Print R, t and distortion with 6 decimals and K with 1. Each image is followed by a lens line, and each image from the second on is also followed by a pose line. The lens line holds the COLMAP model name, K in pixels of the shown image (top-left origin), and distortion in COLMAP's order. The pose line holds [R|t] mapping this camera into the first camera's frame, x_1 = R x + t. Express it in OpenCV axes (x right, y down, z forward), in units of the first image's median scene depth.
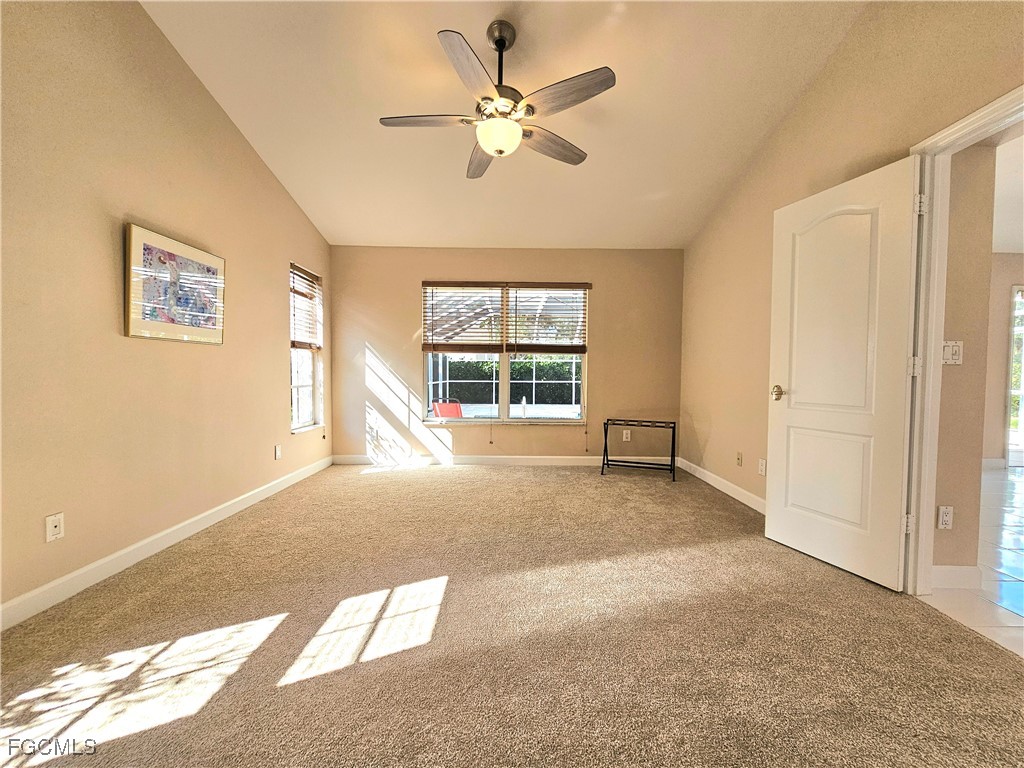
lens RADIAL K [[415.9, 0, 512.1], [0, 415.9, 386.3], [0, 0, 1]] dist [-0.003592, 0.001852]
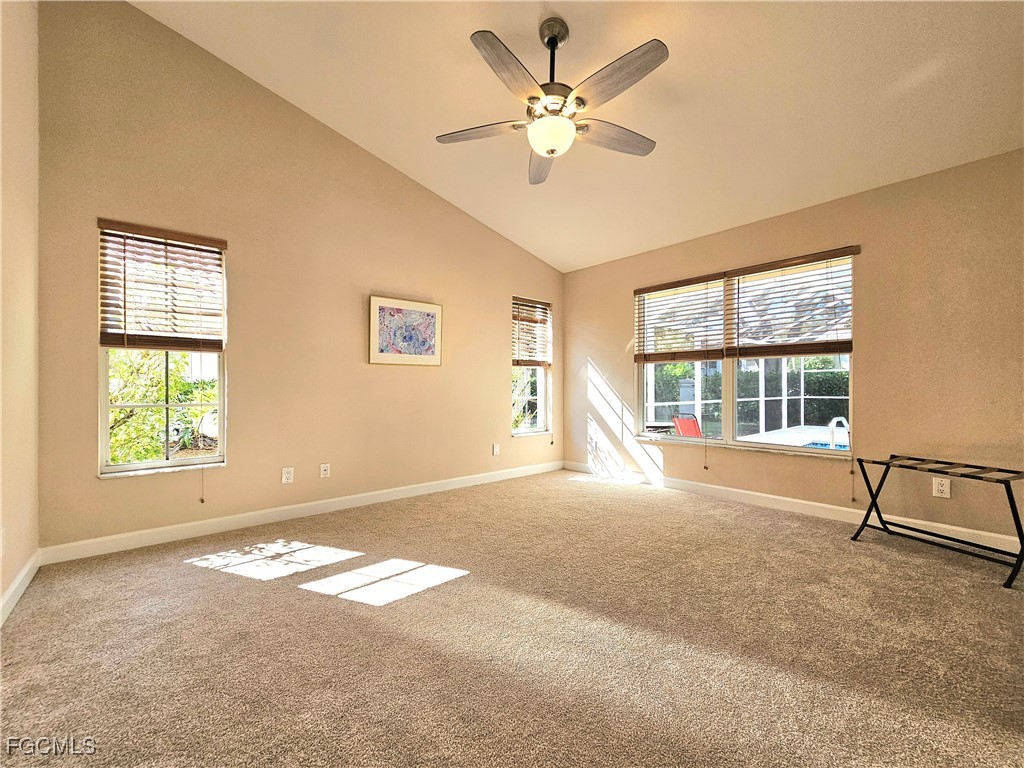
lens RADIAL K [[415.9, 0, 512.7], [0, 415.9, 386.5], [0, 0, 1]] dist [-0.003592, 0.001852]
pose [[0.656098, -0.011611, -0.754586, 0.407853], [-0.017218, 0.999391, -0.030348, 0.005965], [0.754479, 0.032903, 0.655499, 0.205827]]
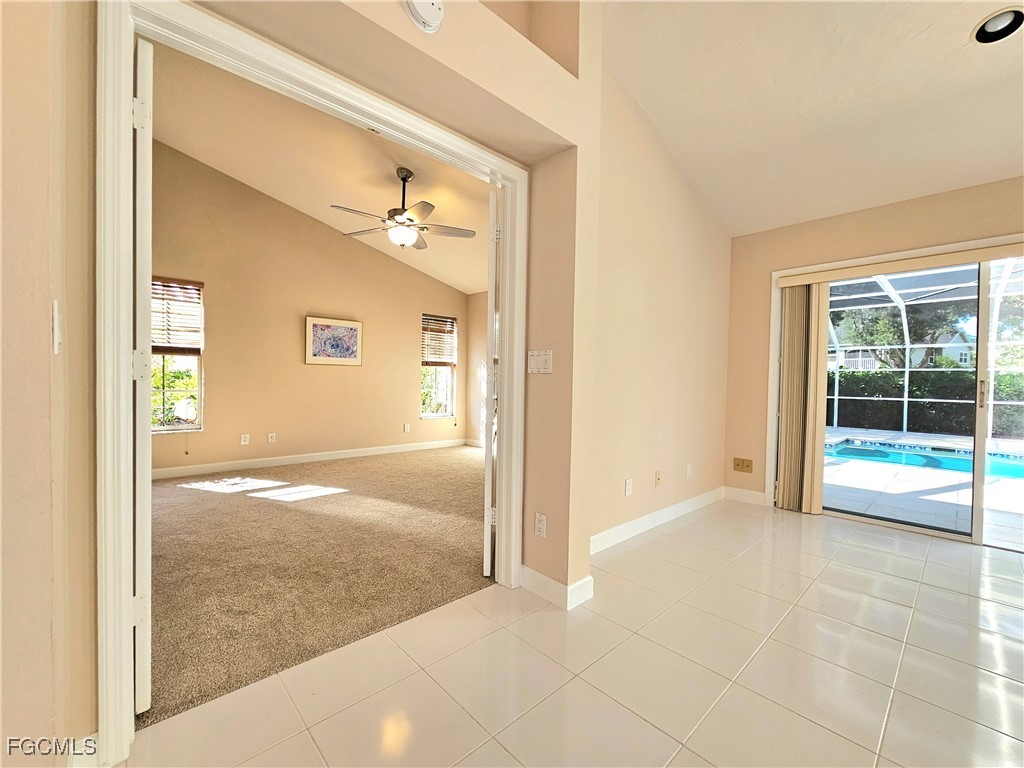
lens RADIAL K [[415.9, 0, 508.0], [0, 415.9, 386.8], [0, 0, 1]] dist [-0.003592, 0.001852]
pose [[0.685759, 0.014552, -0.727683, 0.928178], [-0.034454, 0.999328, -0.012485, -0.001157], [0.727013, 0.033634, 0.685800, 0.131588]]
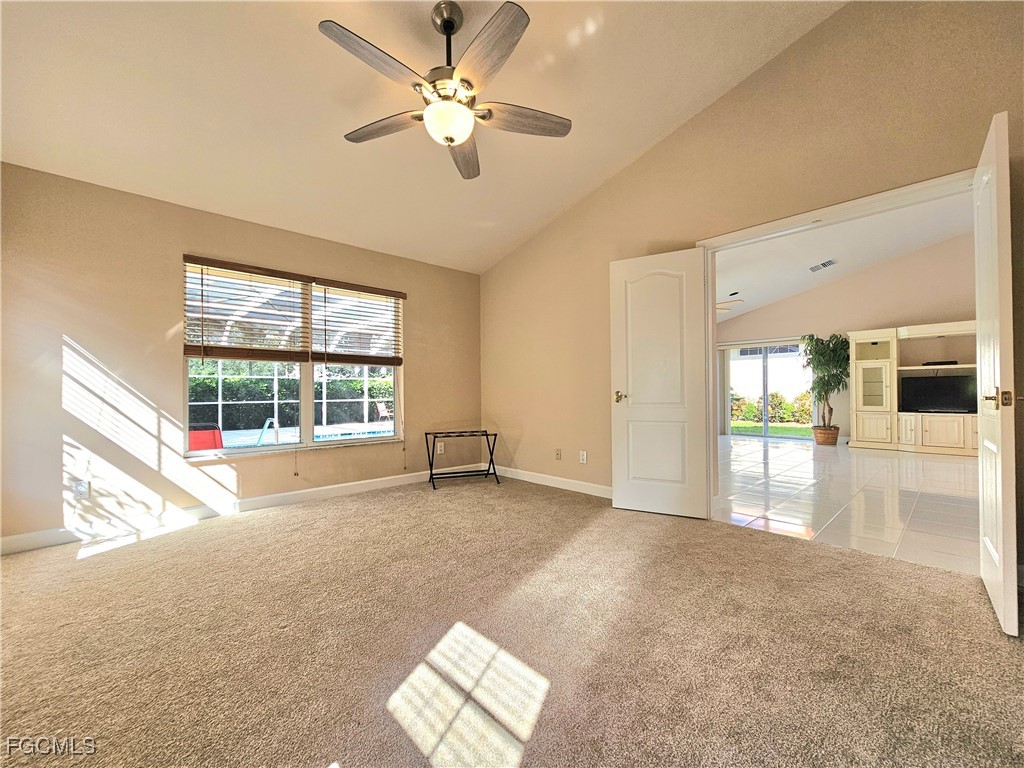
lens RADIAL K [[415.9, 0, 513.2], [0, 415.9, 390.2], [0, 0, 1]] dist [-0.003592, 0.001852]
pose [[0.734050, -0.009404, 0.679031, -0.357794], [0.033576, 0.999184, -0.022459, 0.008360], [-0.678265, 0.039285, 0.733766, 0.165771]]
